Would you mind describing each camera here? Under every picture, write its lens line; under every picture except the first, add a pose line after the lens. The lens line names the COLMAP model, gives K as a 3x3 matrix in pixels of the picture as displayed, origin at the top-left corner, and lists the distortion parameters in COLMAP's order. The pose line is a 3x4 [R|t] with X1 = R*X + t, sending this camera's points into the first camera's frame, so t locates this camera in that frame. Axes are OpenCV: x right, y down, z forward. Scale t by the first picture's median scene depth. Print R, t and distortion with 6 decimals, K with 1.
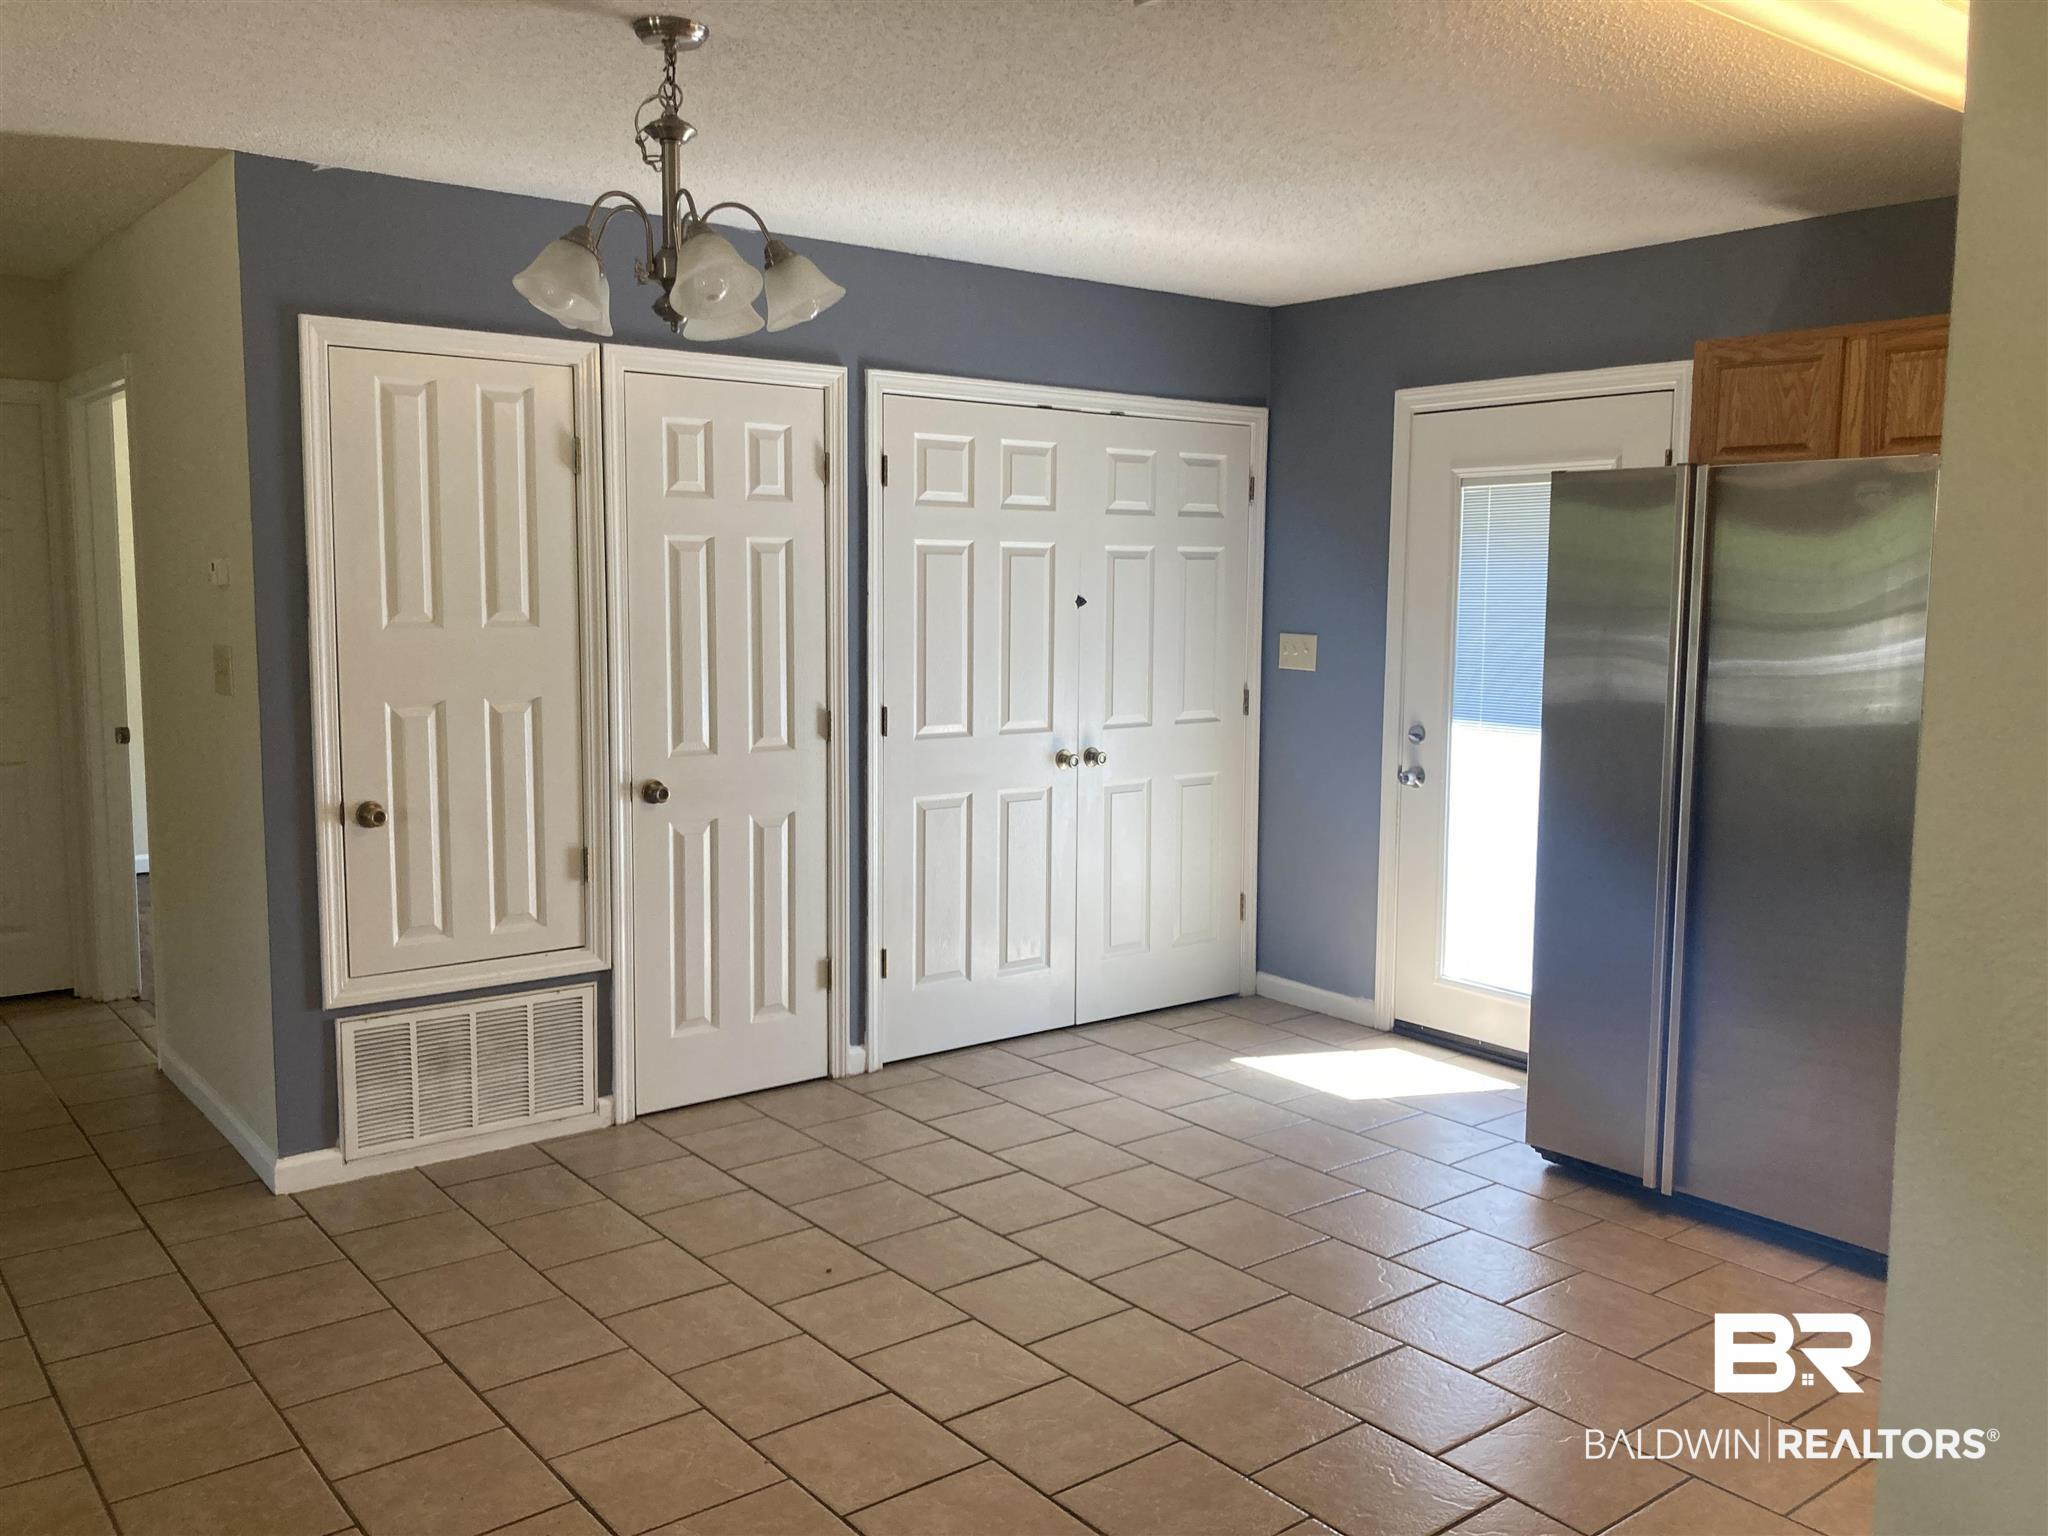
lens RADIAL K [[1686.9, 0, 1024.0], [0, 1686.9, 768.0], [0, 0, 1]] dist [-0.006798, 0.007873]
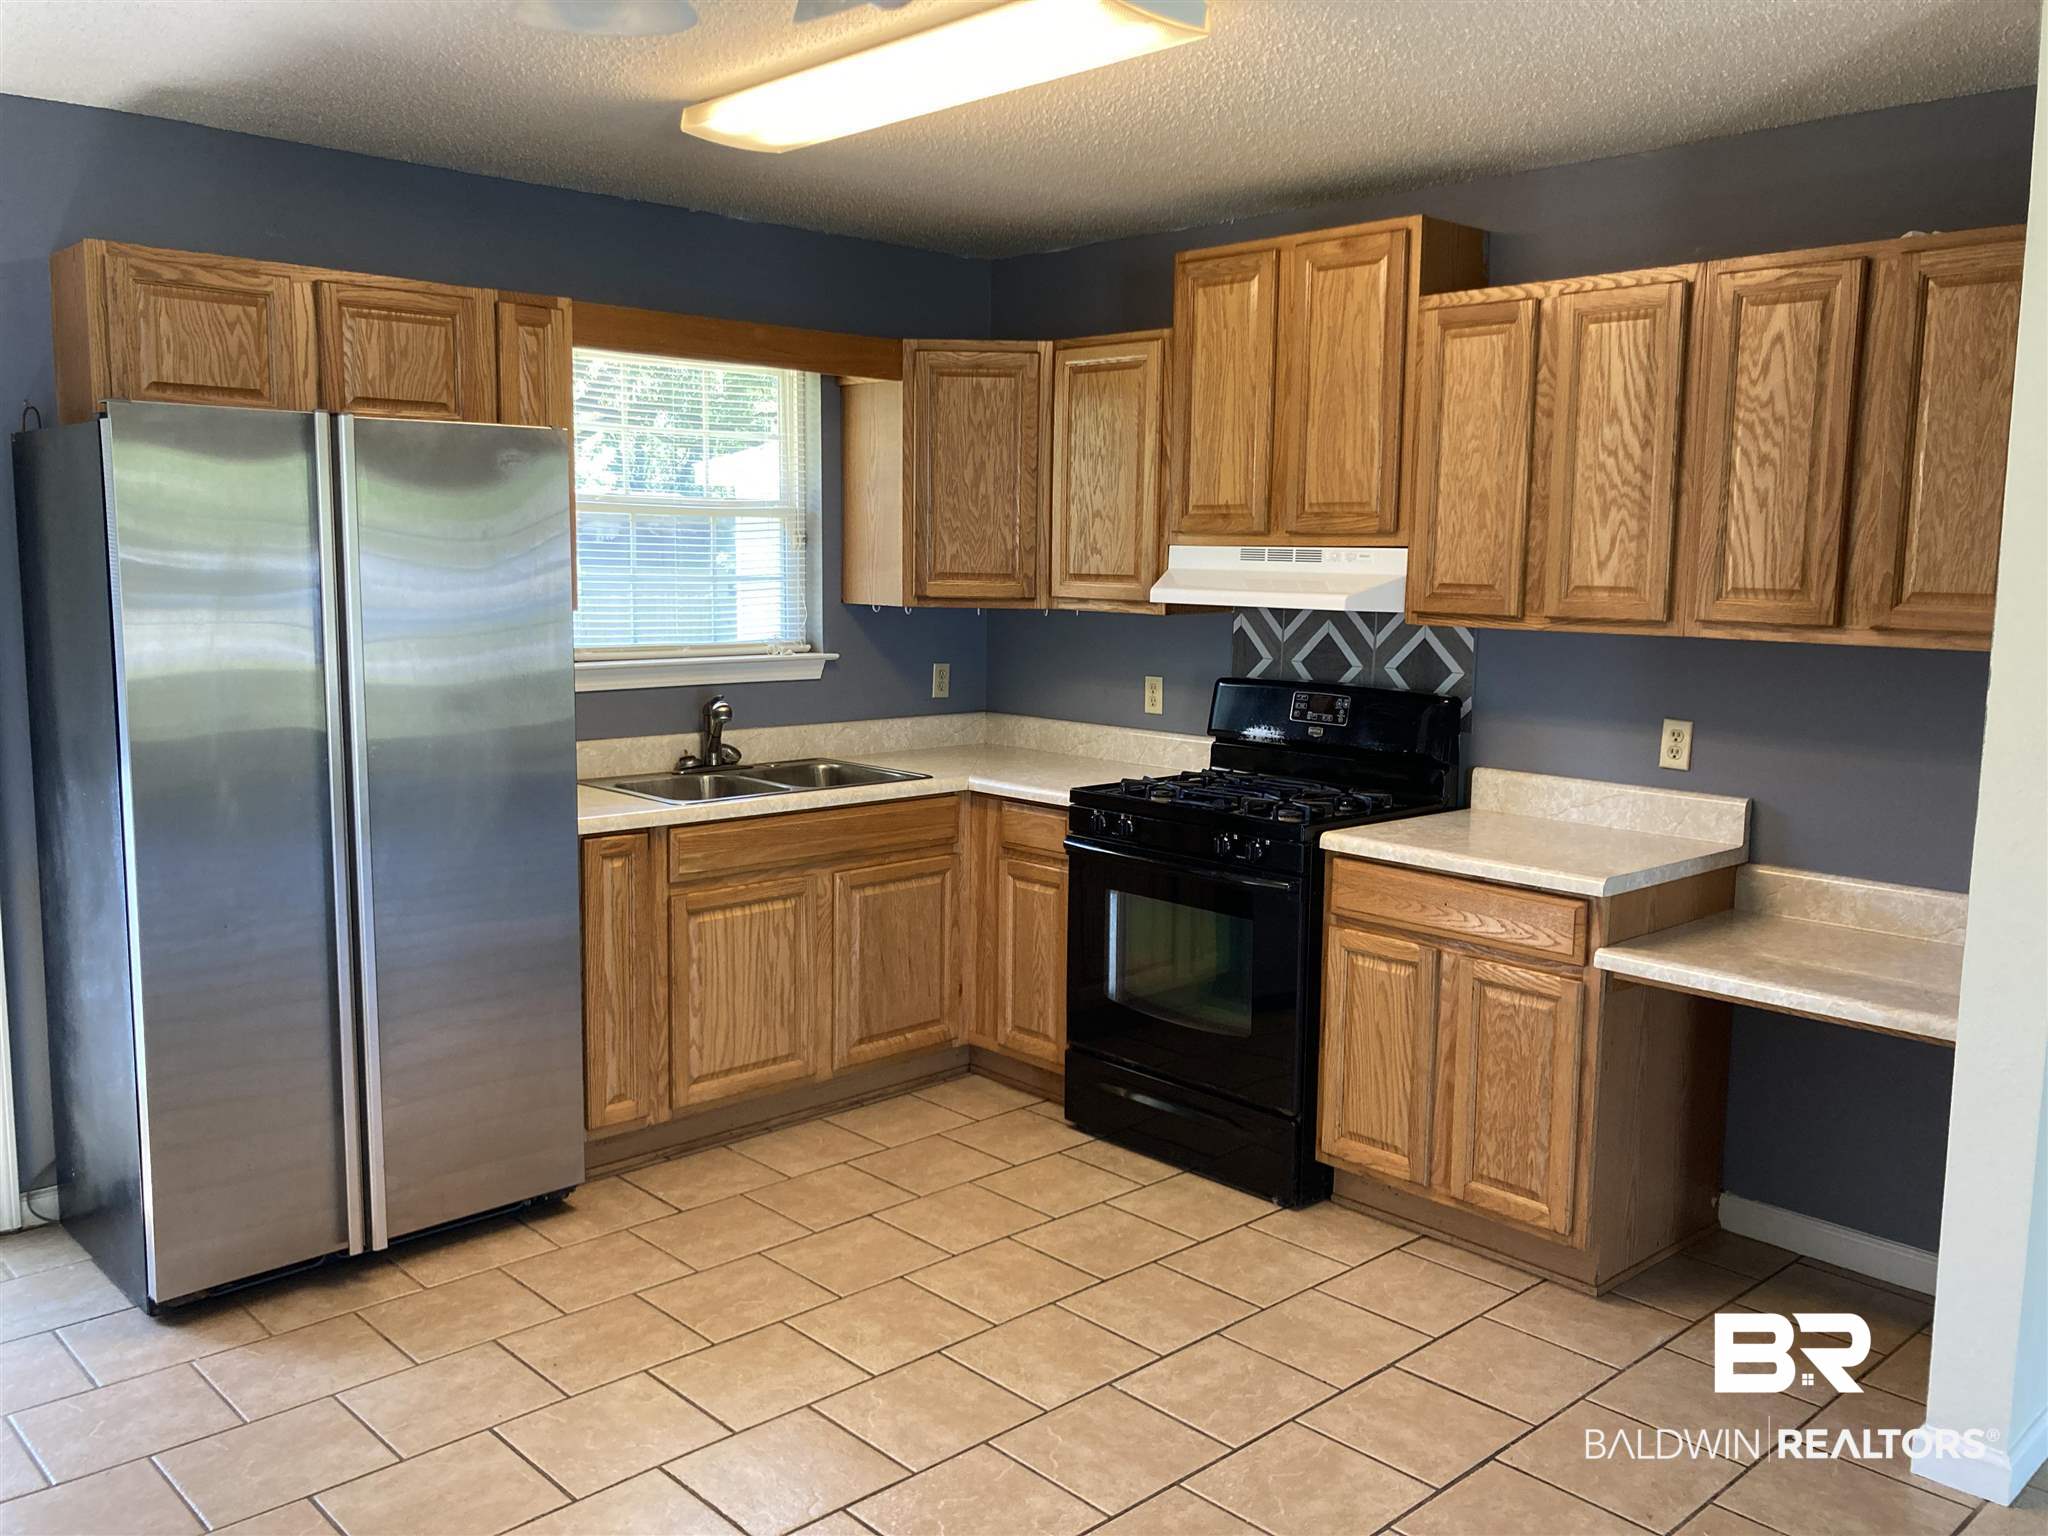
lens RADIAL K [[1686.9, 0, 1024.0], [0, 1686.9, 768.0], [0, 0, 1]] dist [-0.006798, 0.007873]
pose [[-0.083690, -0.134101, 0.987427, -0.473750], [0.103775, 0.984343, 0.142477, -0.083077], [-0.991073, 0.114394, -0.068463, 0.694692]]
